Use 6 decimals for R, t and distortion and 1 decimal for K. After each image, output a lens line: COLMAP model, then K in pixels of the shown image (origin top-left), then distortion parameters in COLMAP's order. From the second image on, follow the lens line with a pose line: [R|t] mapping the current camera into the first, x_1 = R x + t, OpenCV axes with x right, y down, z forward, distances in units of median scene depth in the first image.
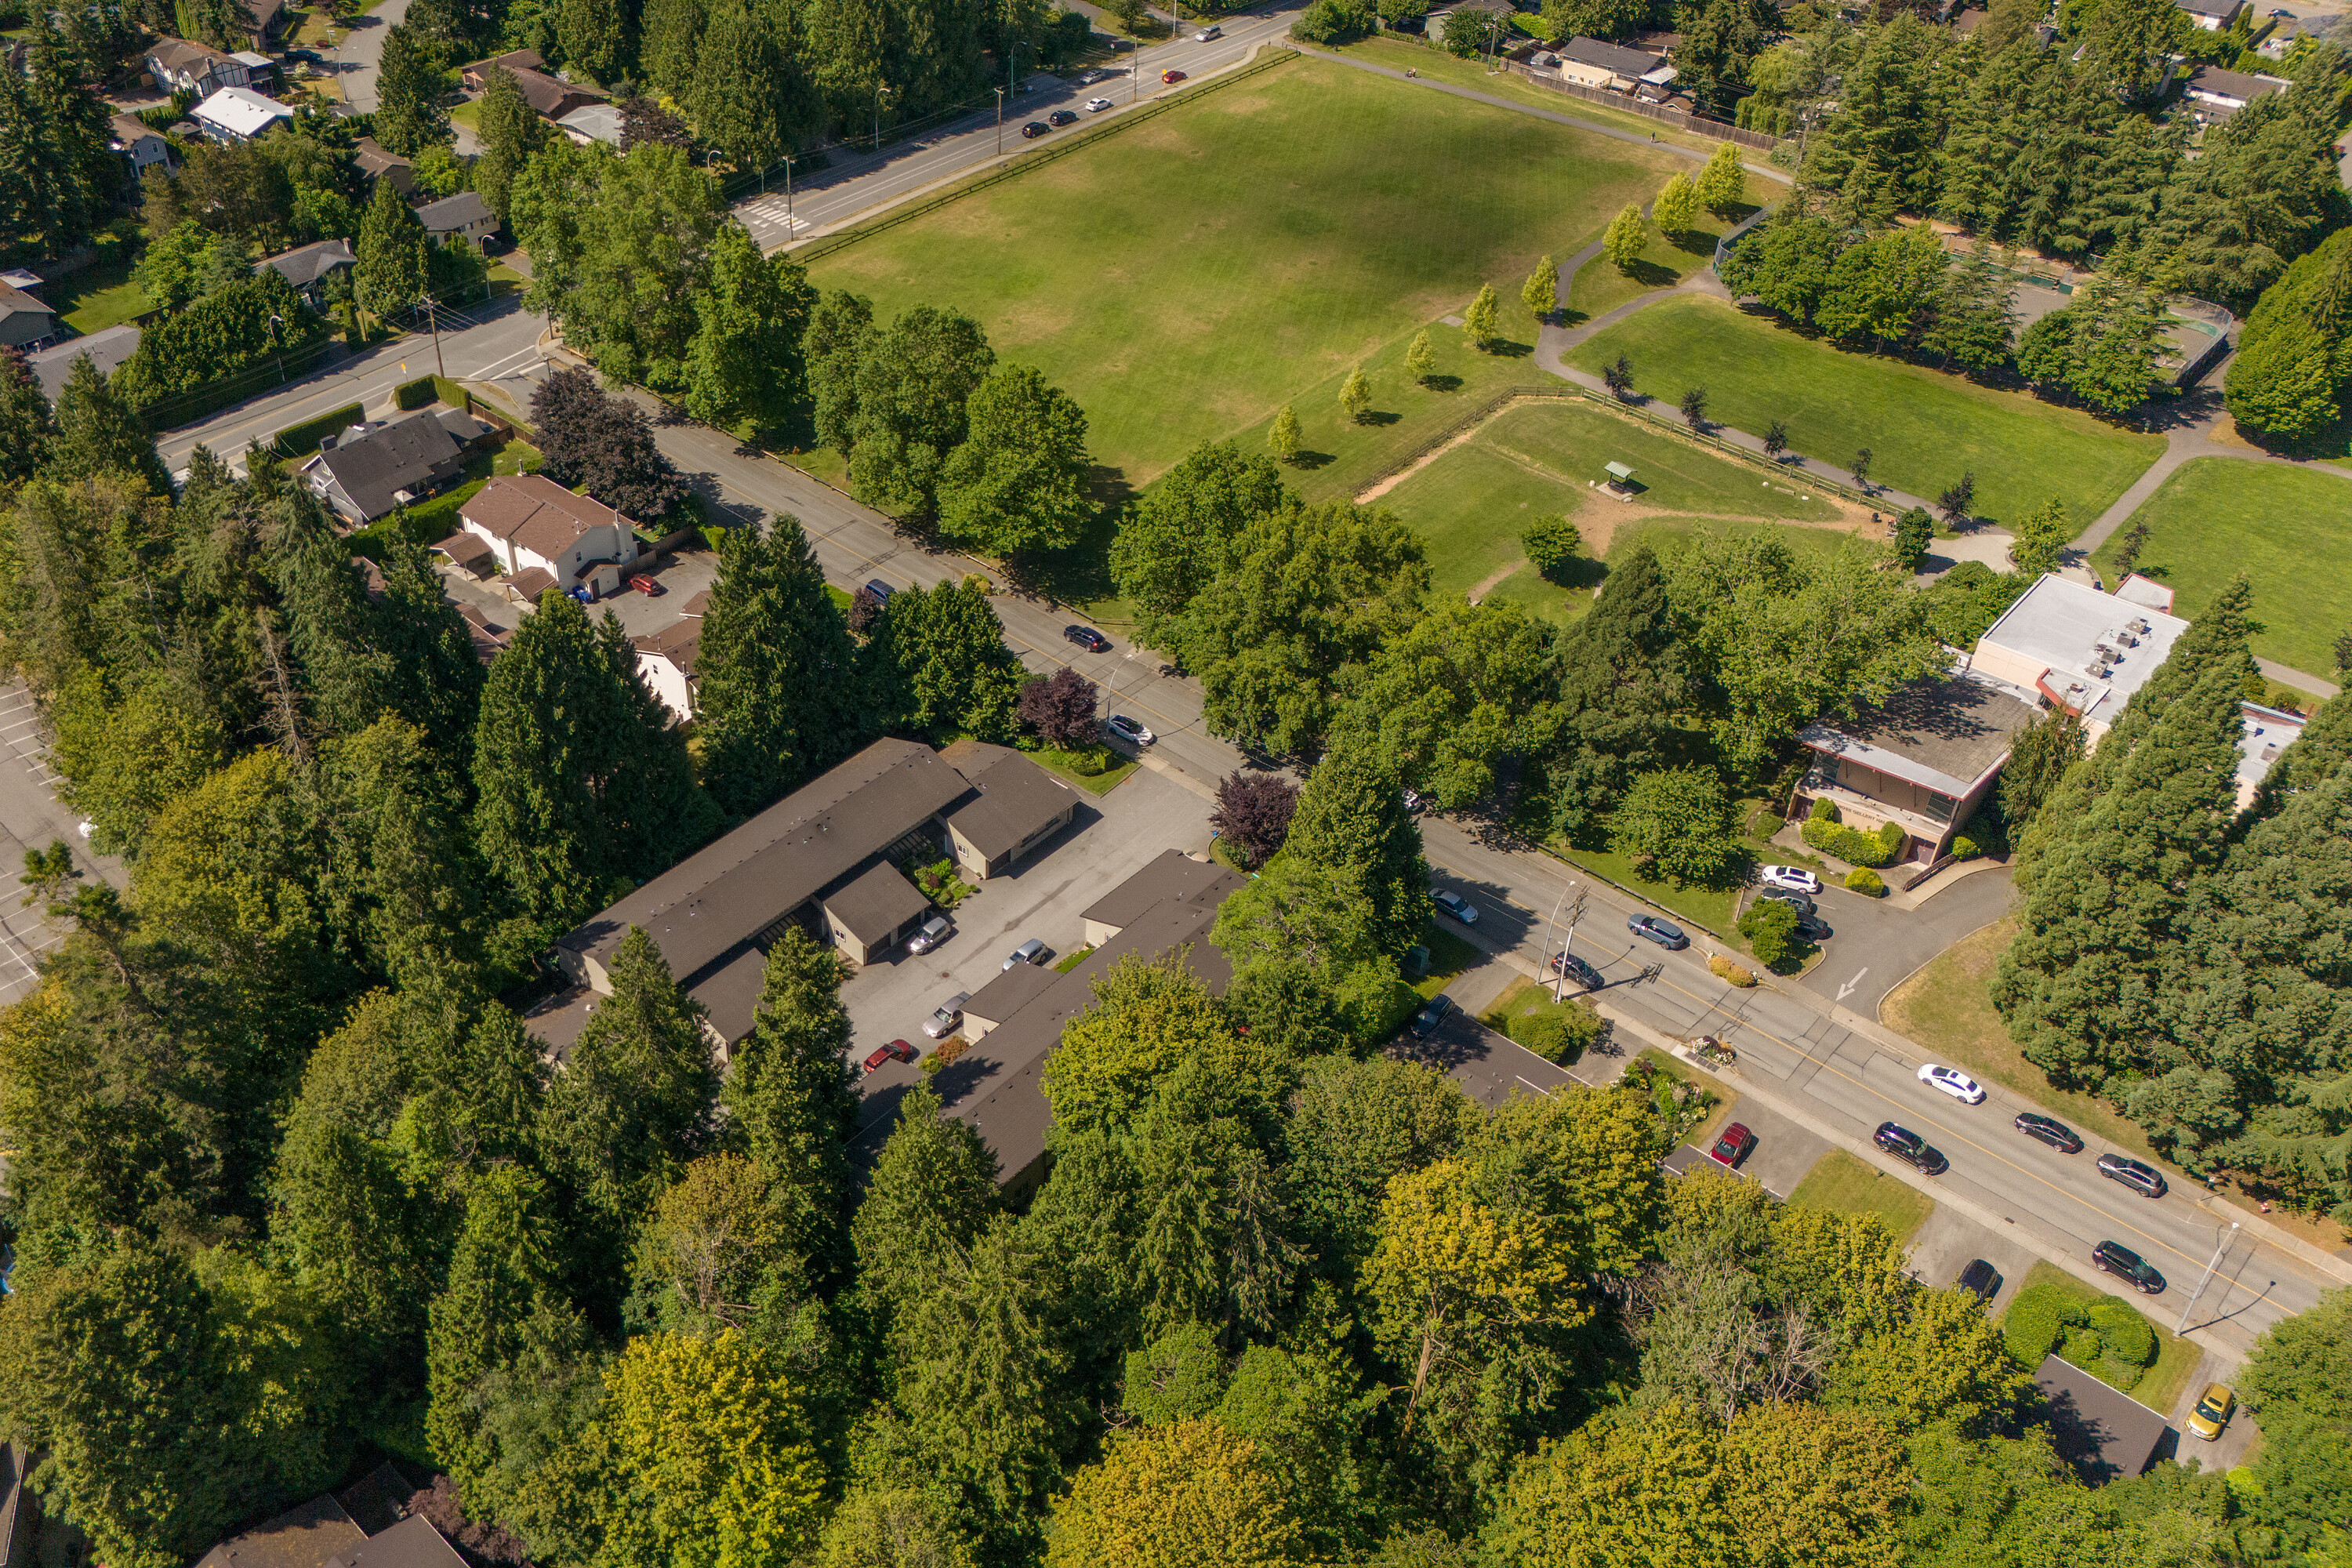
lens RADIAL K [[2055.6, 0, 964.9], [0, 2055.6, 779.7], [0, 0, 1]] dist [0.063313, -0.058482]
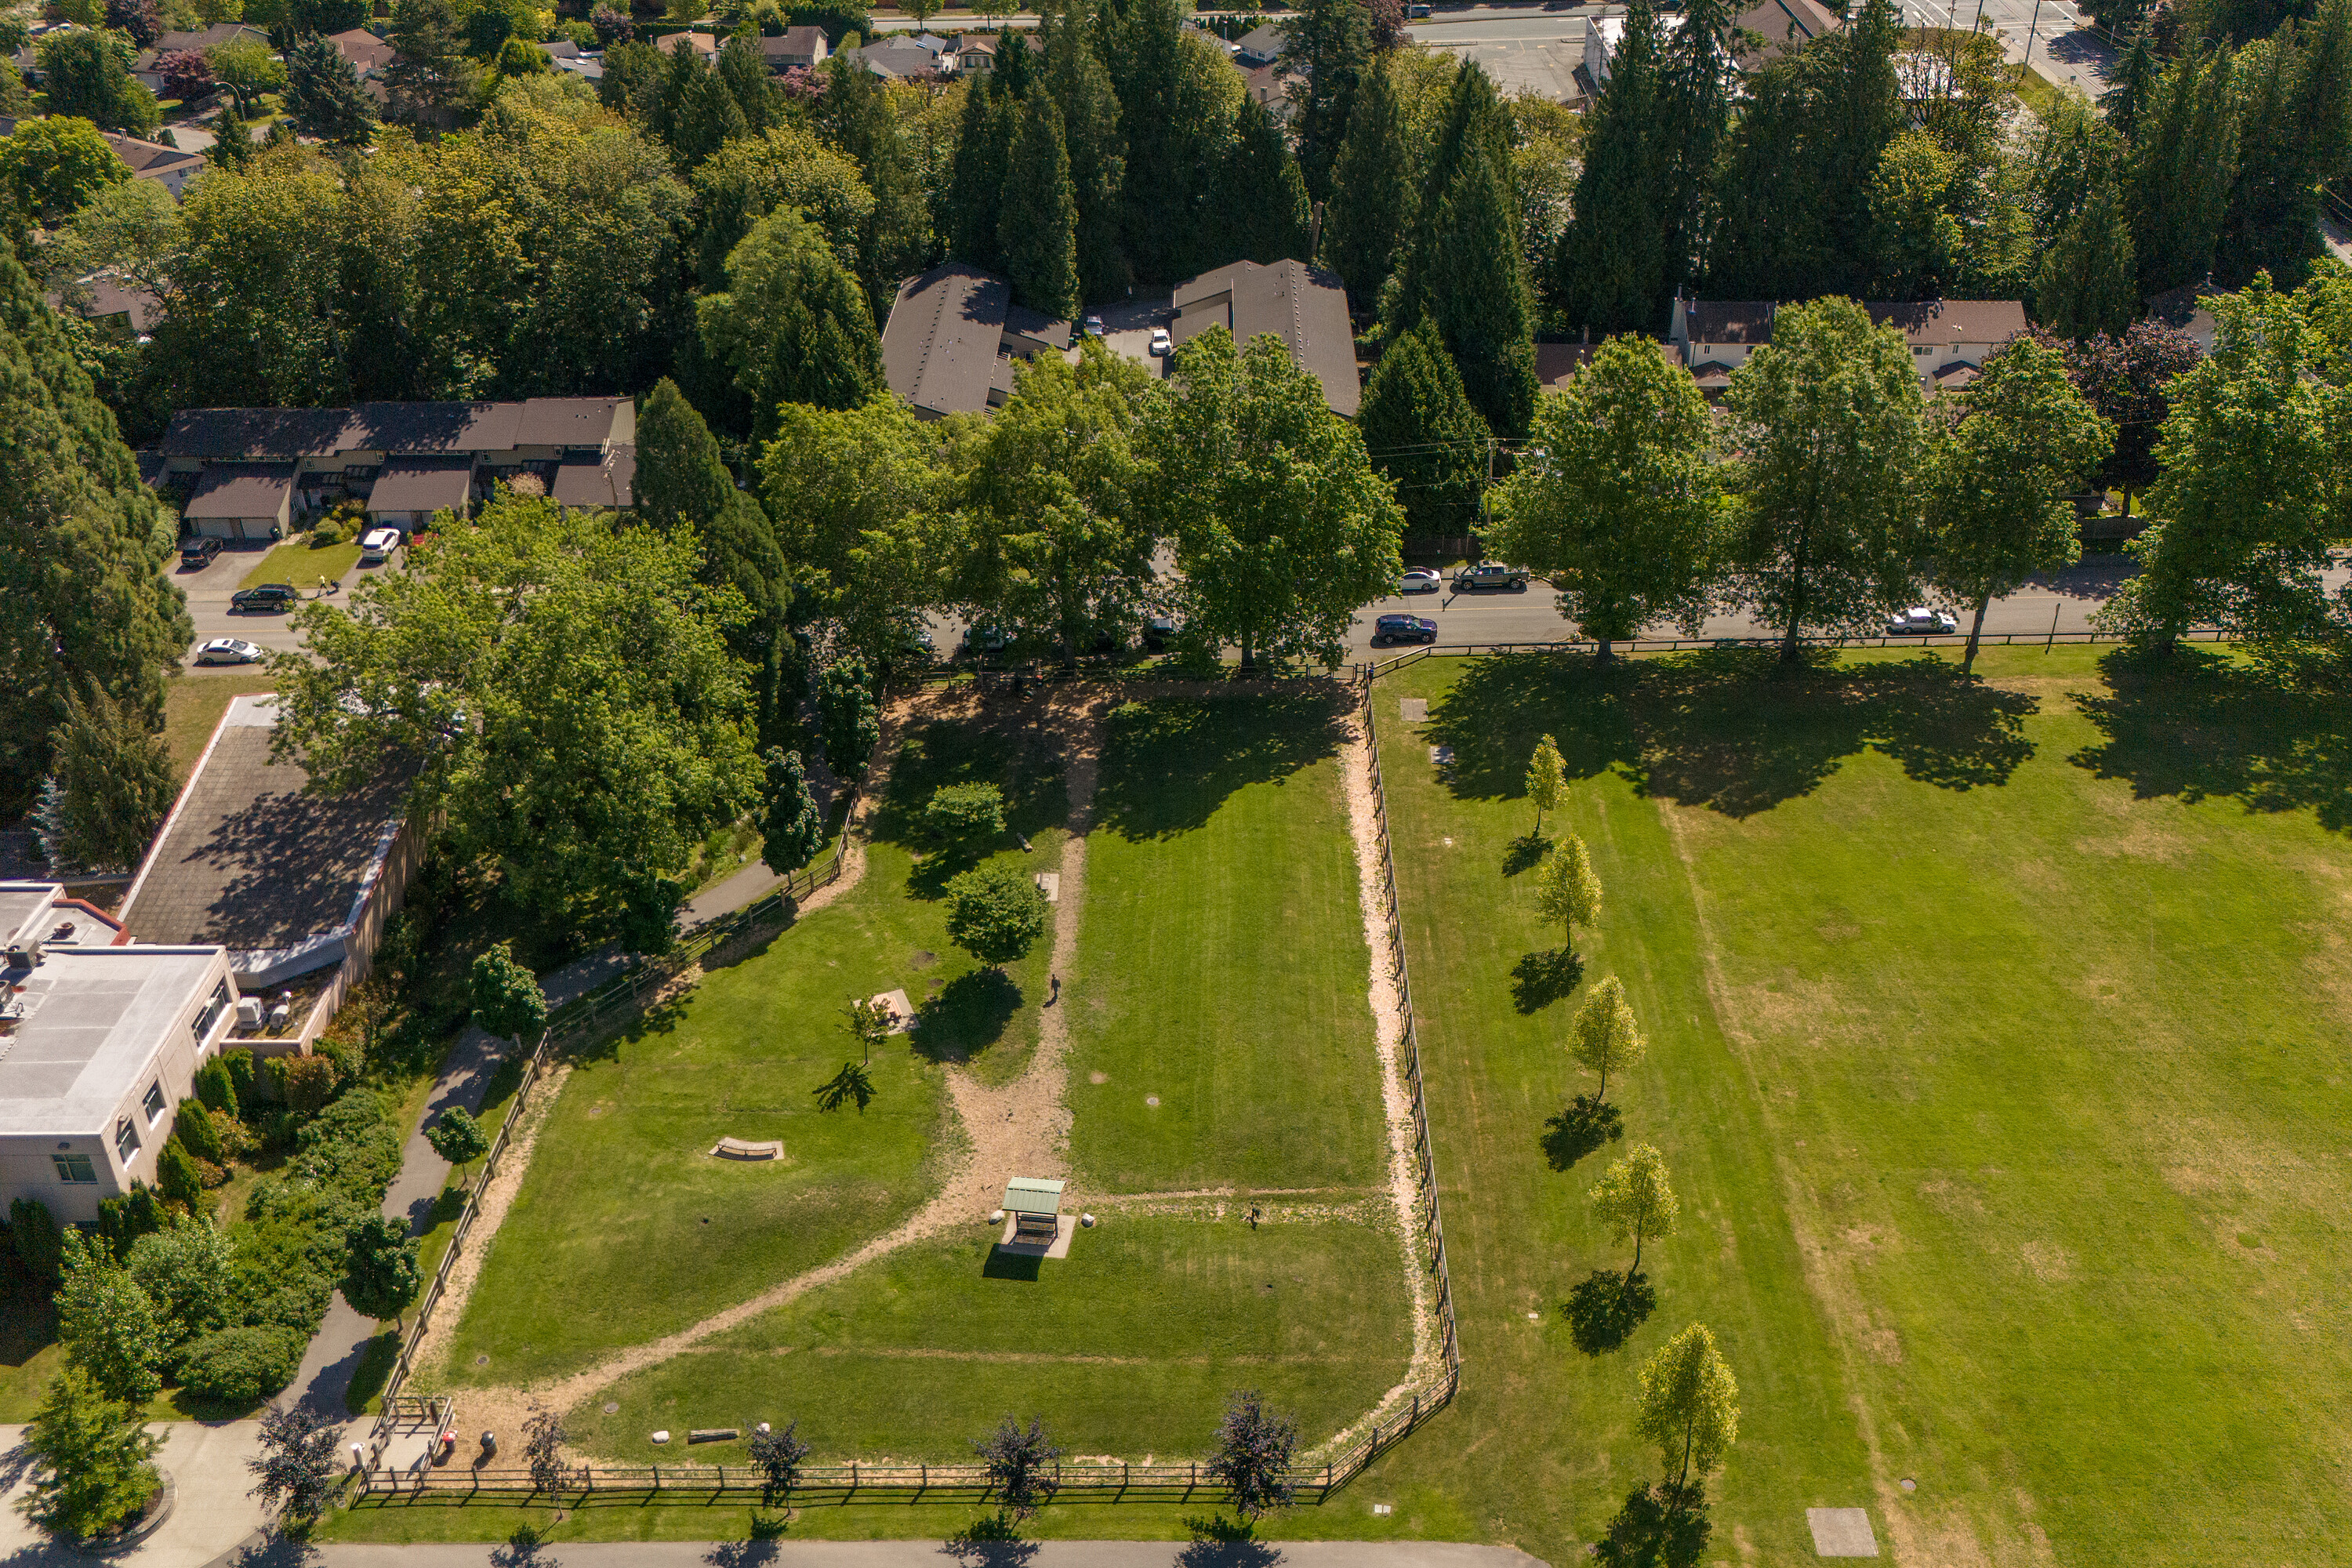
lens RADIAL K [[2155.8, 0, 1176.7], [0, 2155.8, 852.0], [0, 0, 1]] dist [0.105791, -0.166963]
pose [[-0.736624, 0.383302, -0.557193, 0.659142], [-0.401785, 0.414702, 0.816450, -0.719323], [0.544016, 0.825289, -0.151475, 1.287063]]
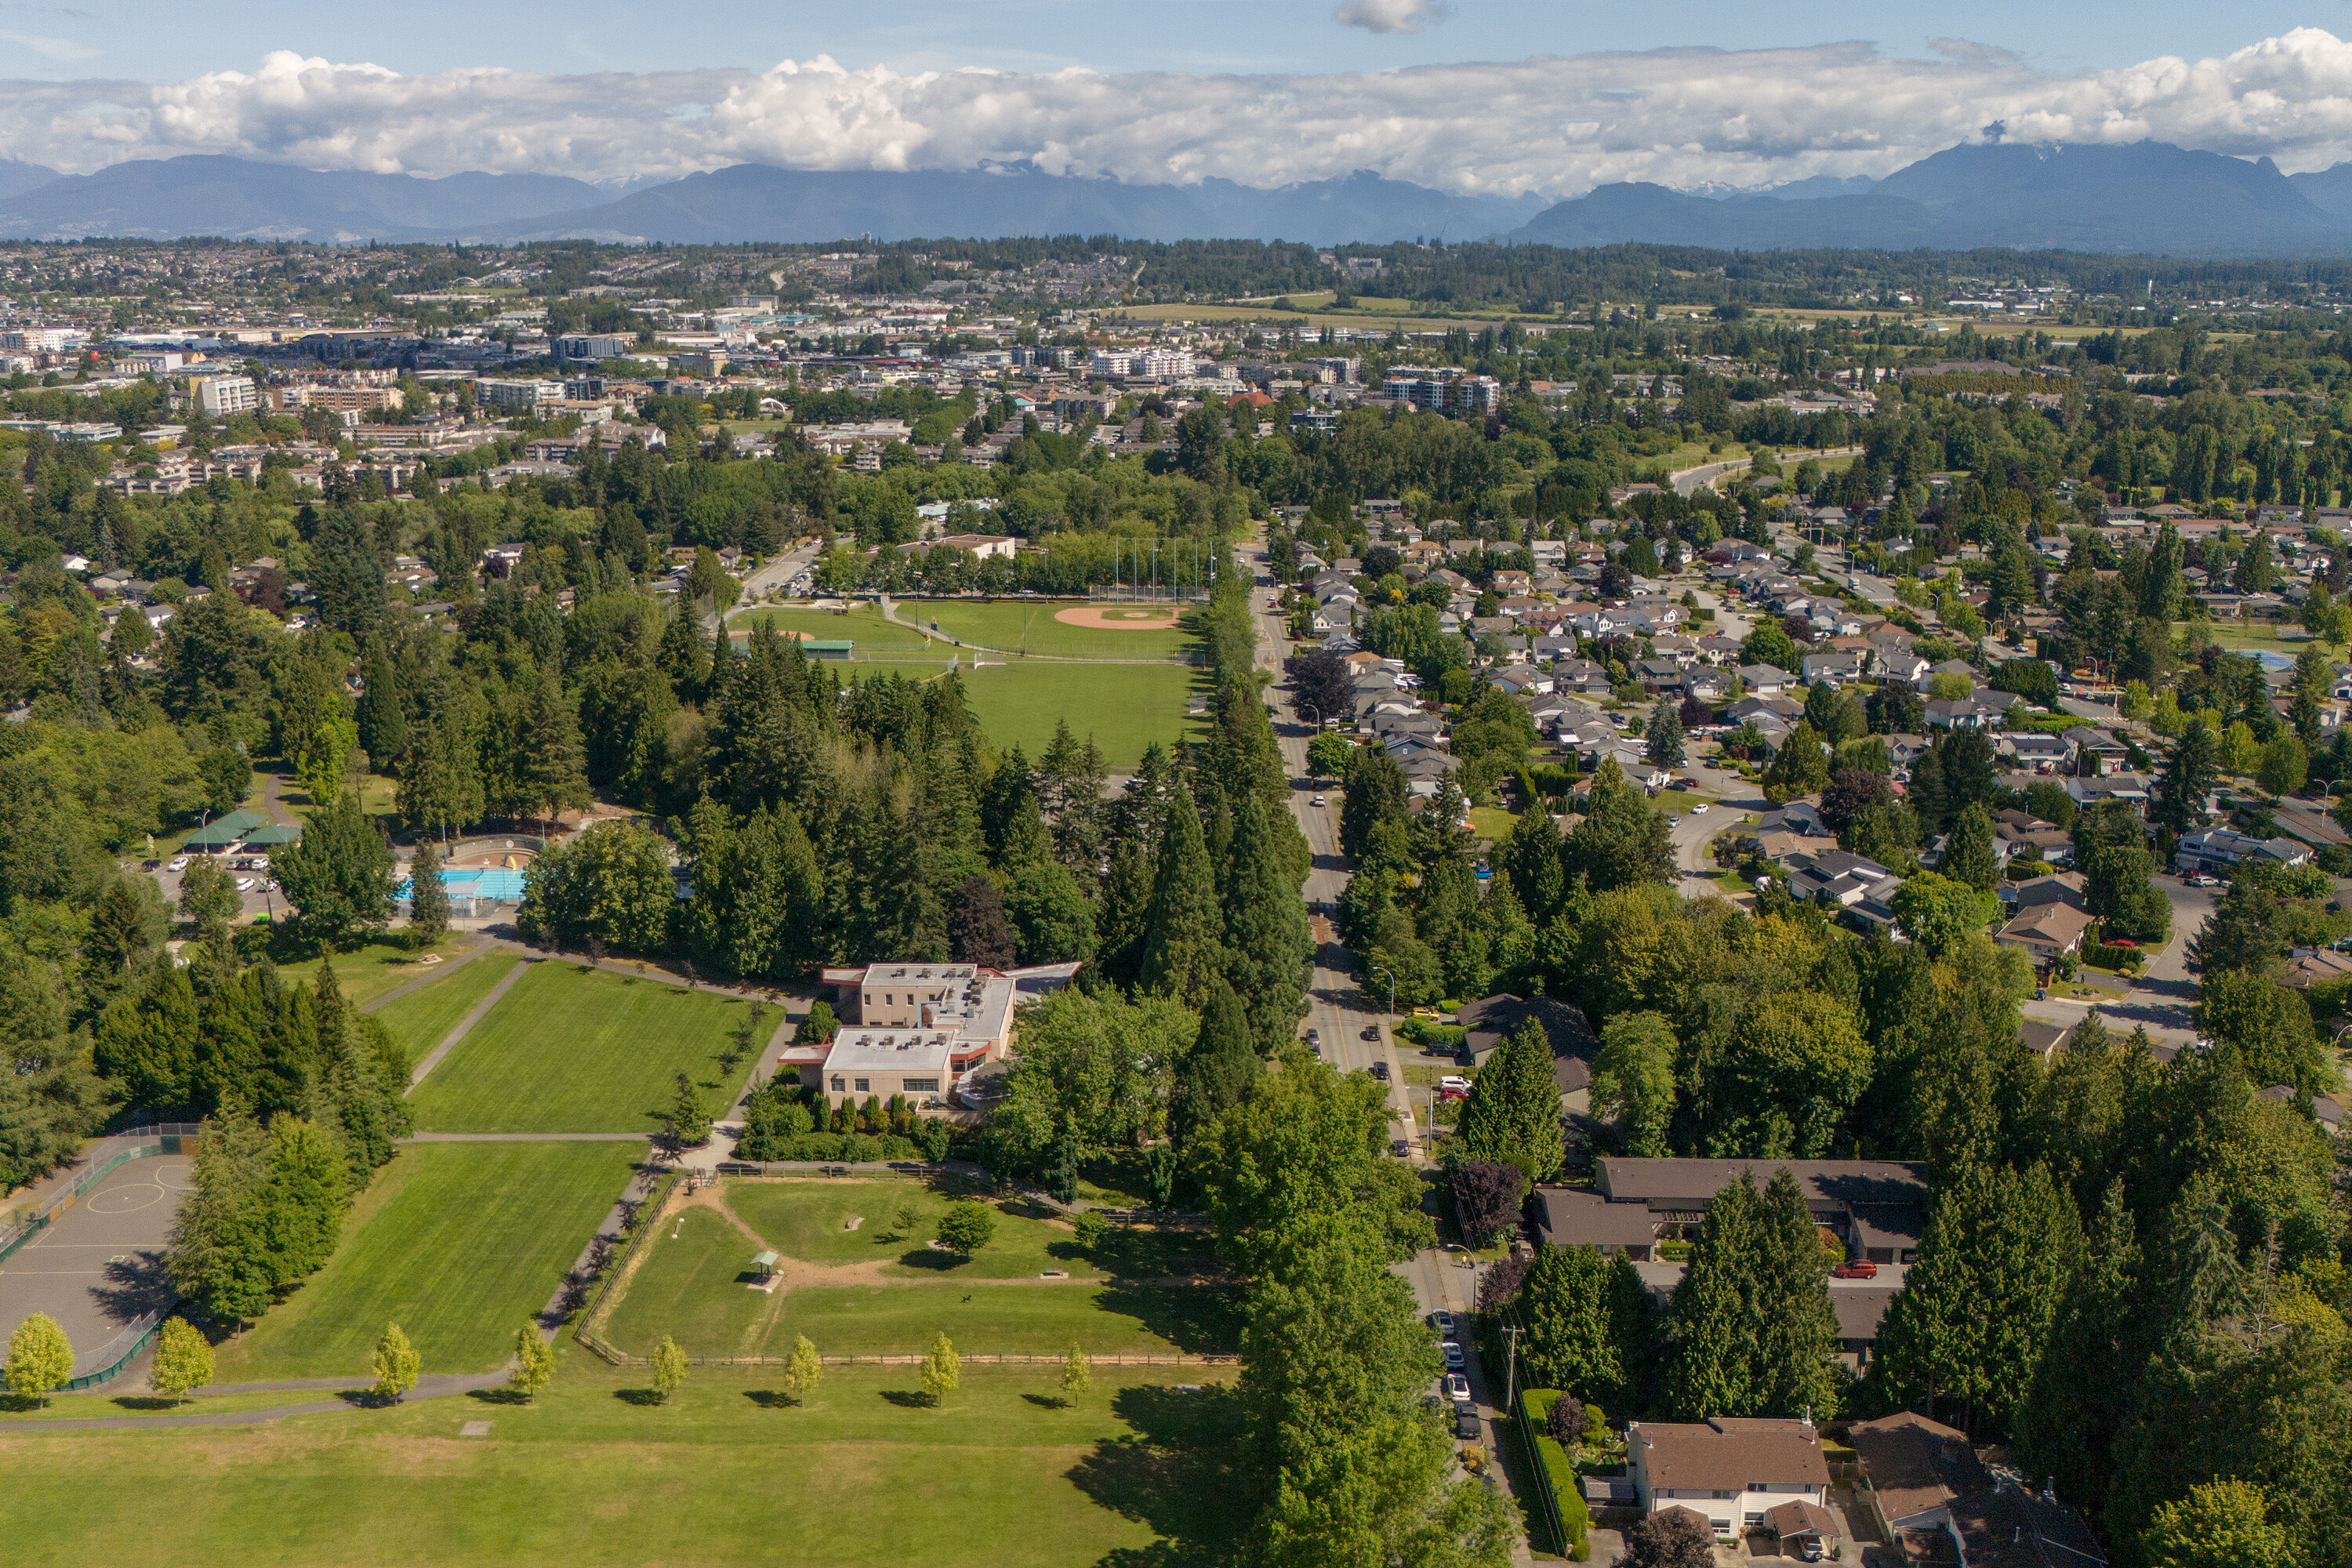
lens RADIAL K [[2191.1, 0, 1177.6], [0, 2191.1, 828.3], [0, 0, 1]] dist [0.046011, -0.023866]
pose [[-0.678677, -0.181076, 0.711765, -0.639067], [0.454145, 0.658167, 0.600474, -1.017909], [-0.577191, 0.730772, -0.364448, 1.398909]]
